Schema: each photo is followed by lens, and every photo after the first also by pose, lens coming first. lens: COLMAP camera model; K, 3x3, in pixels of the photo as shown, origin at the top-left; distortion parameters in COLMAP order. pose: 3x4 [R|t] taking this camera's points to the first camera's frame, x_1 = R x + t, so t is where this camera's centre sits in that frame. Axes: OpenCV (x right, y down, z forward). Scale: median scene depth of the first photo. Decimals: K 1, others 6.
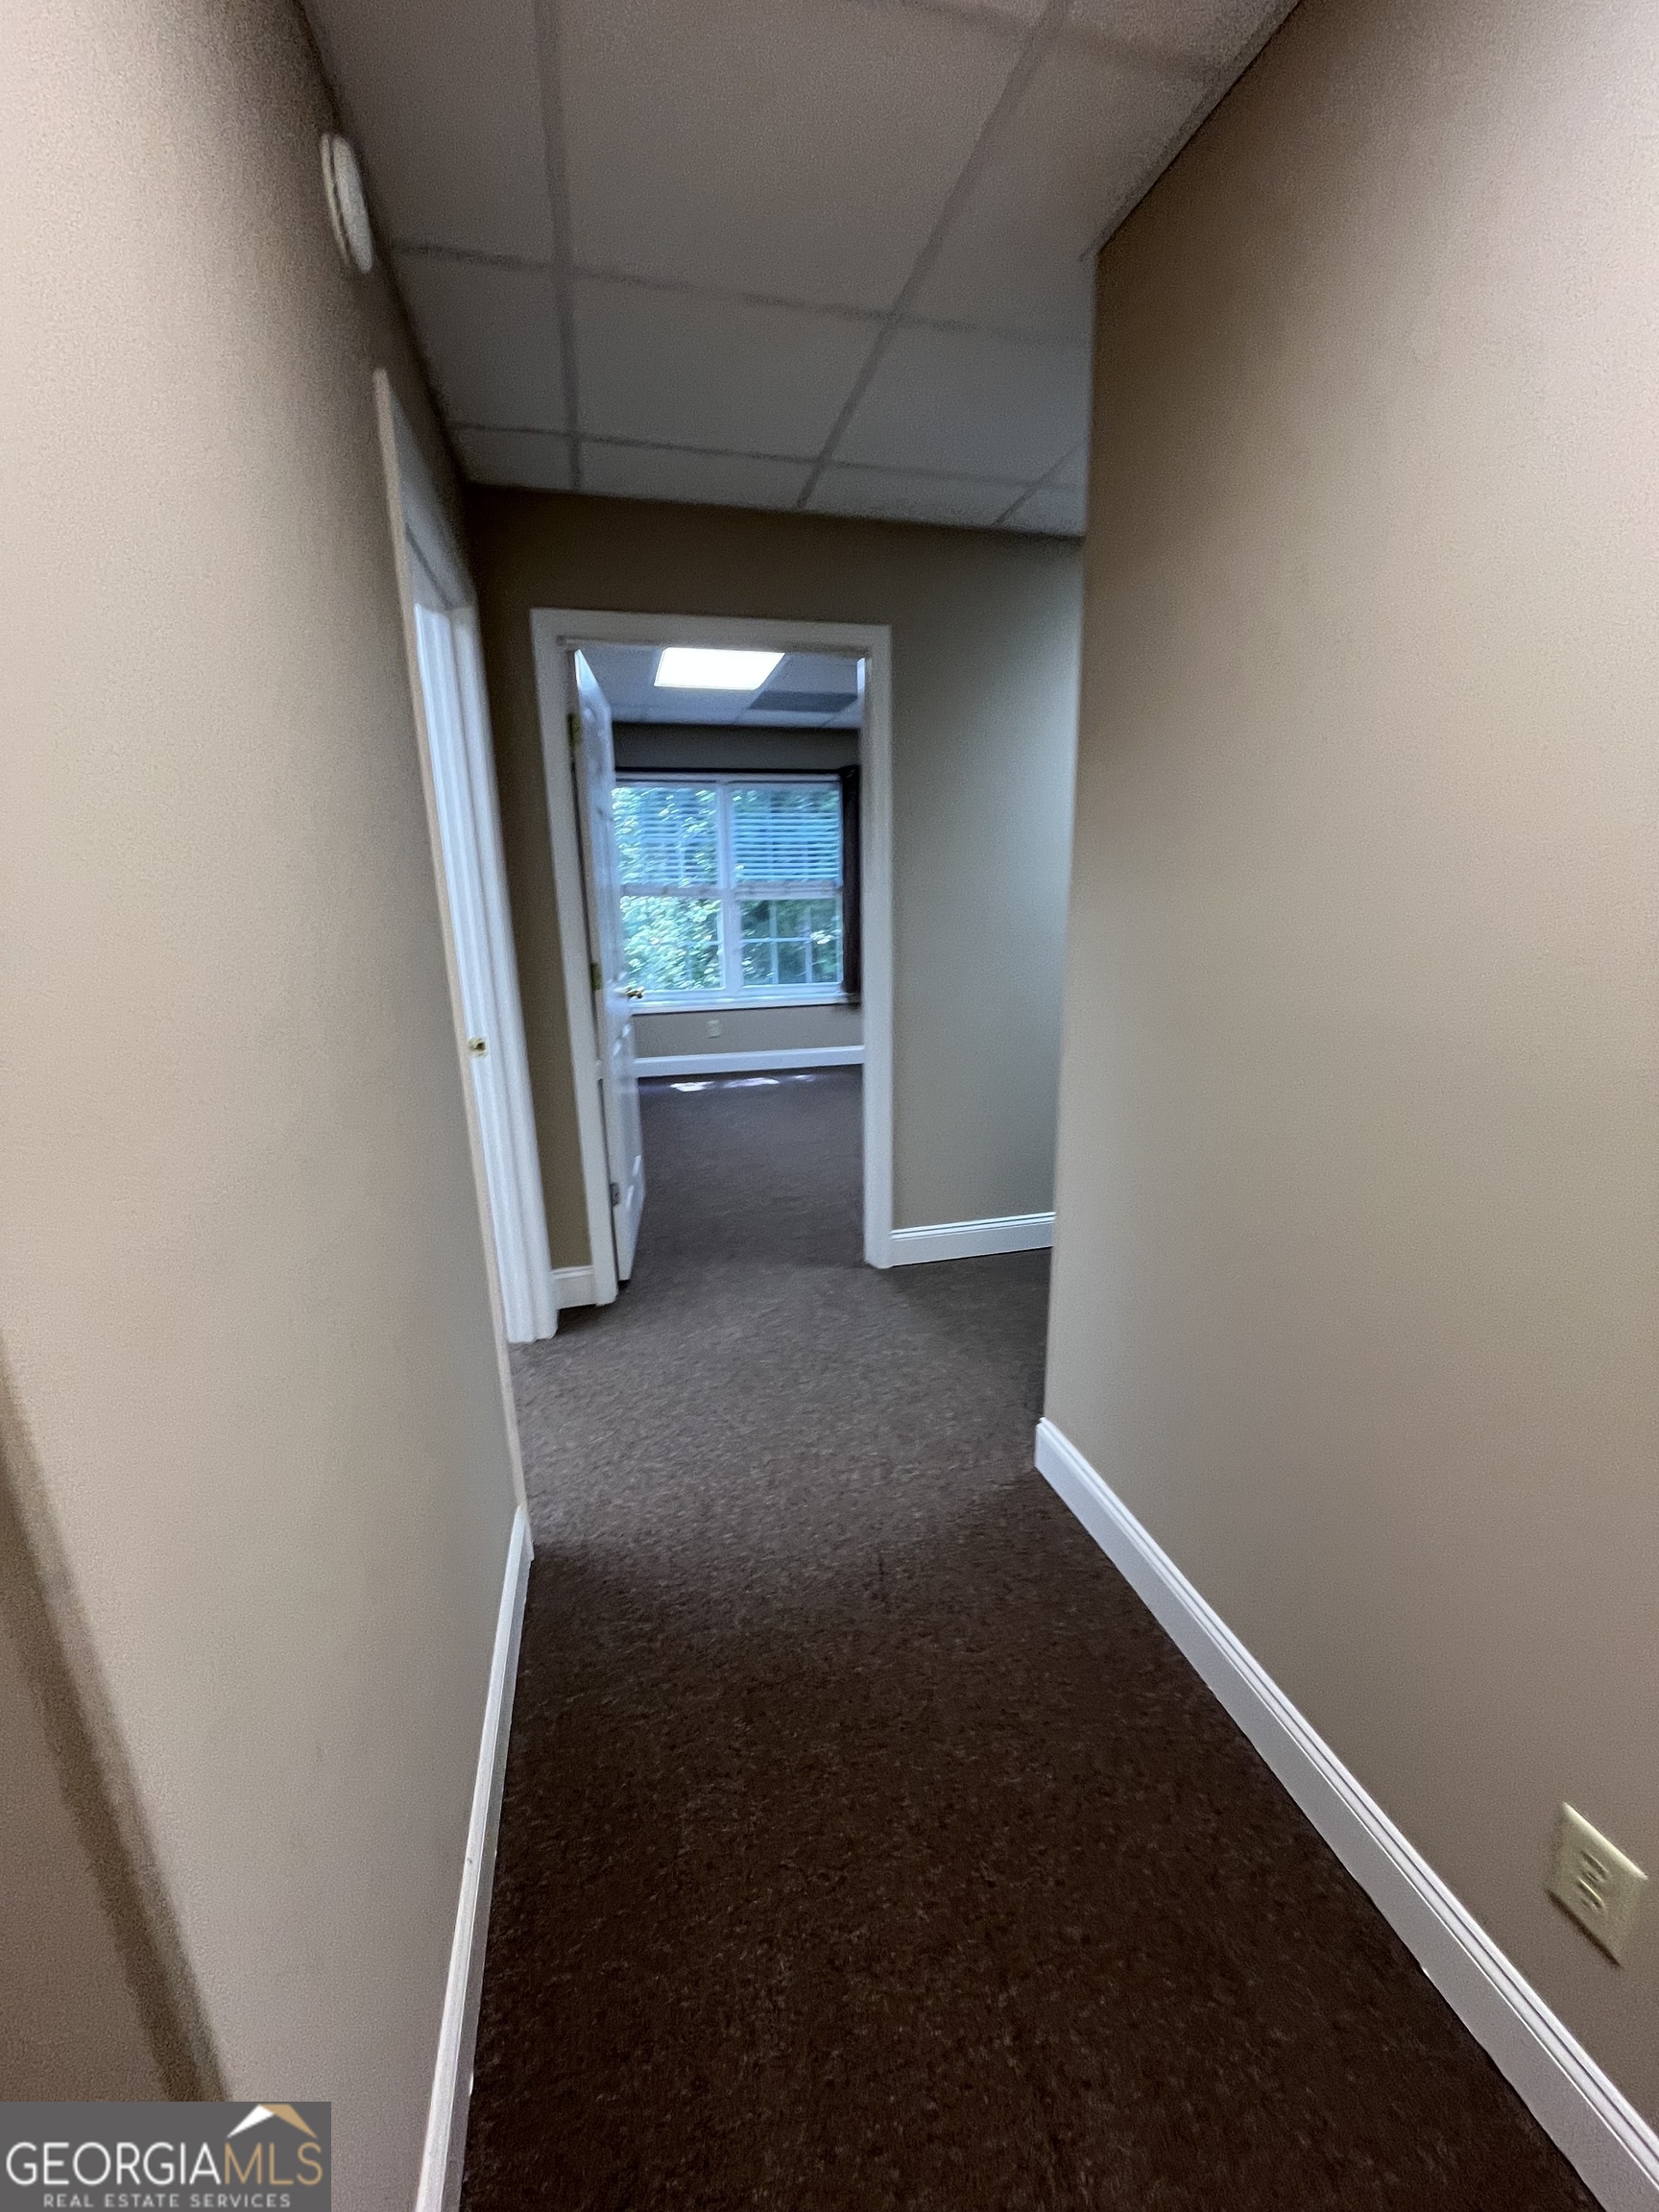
lens RADIAL K [[888.1, 0, 840.5], [0, 888.1, 1111.1], [0, 0, 1]] dist [-0.001221, -0.000504]
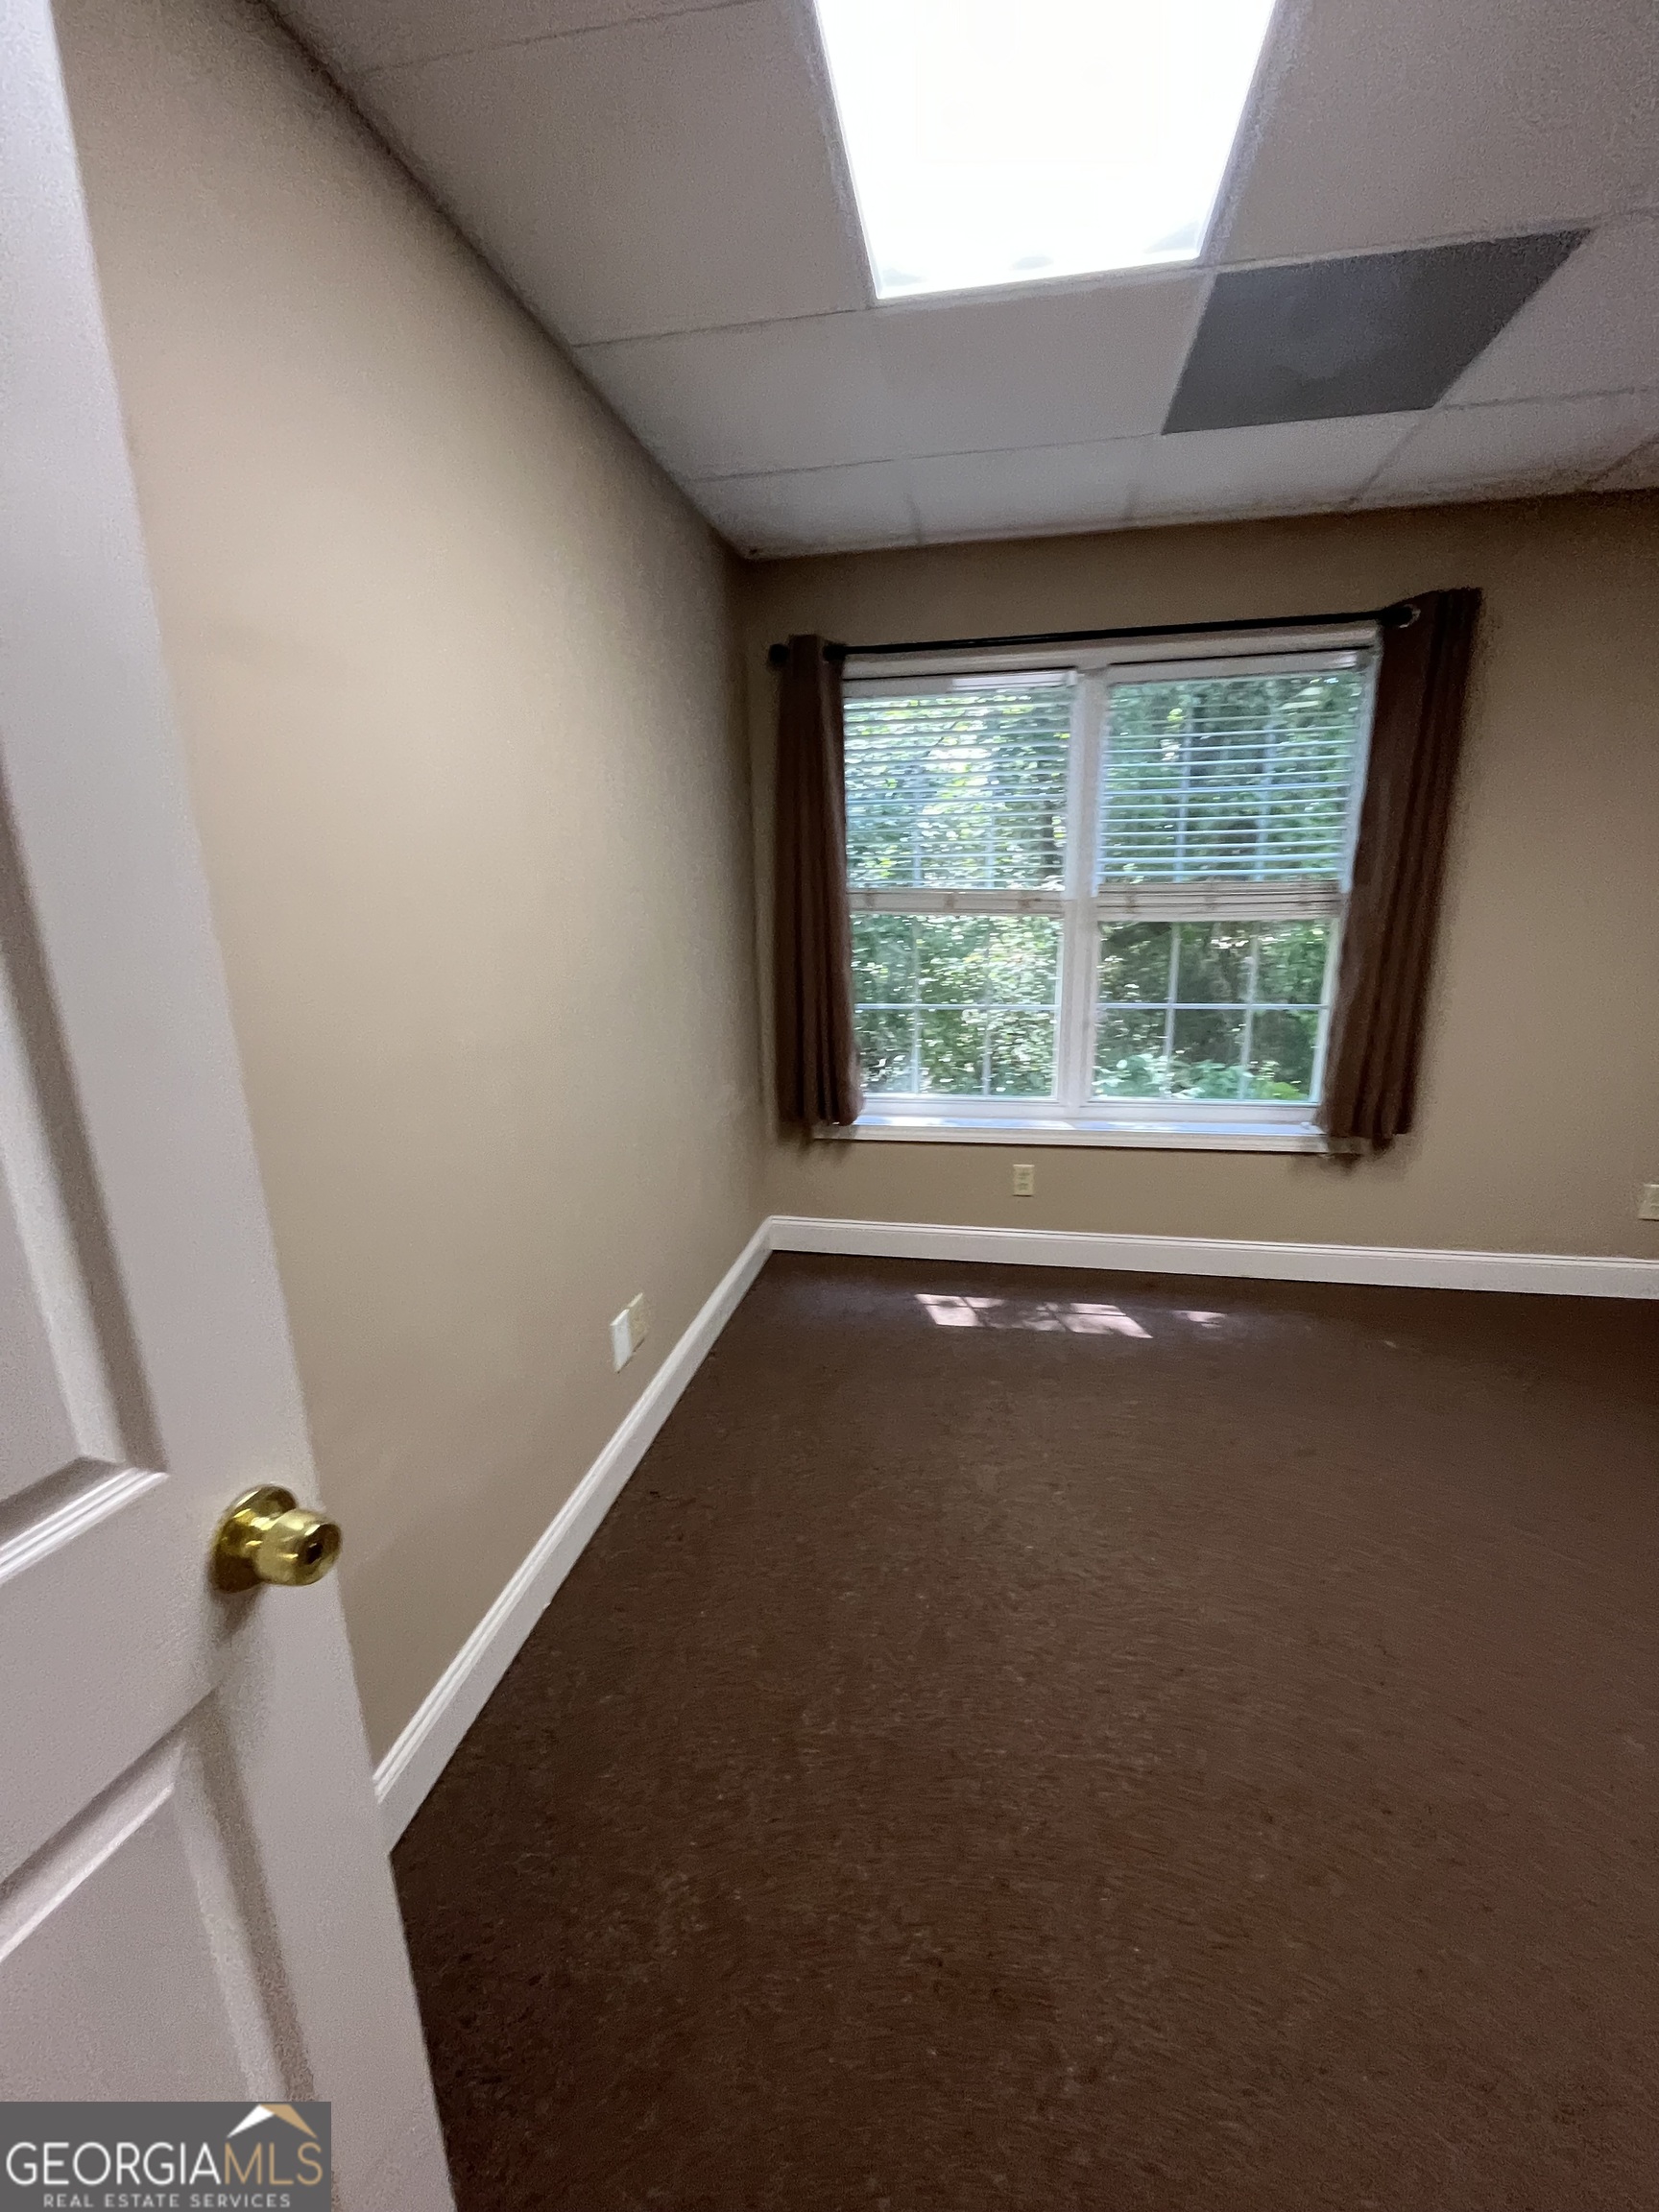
lens RADIAL K [[884.8, 0, 847.3], [0, 884.8, 1114.7], [0, 0, 1]] dist [-0.006313, -0.000166]
pose [[0.912338, 0.101428, -0.396675, -0.049938], [-0.098330, 0.994754, 0.028200, -0.165143], [0.397454, 0.013278, 0.917526, 0.628980]]
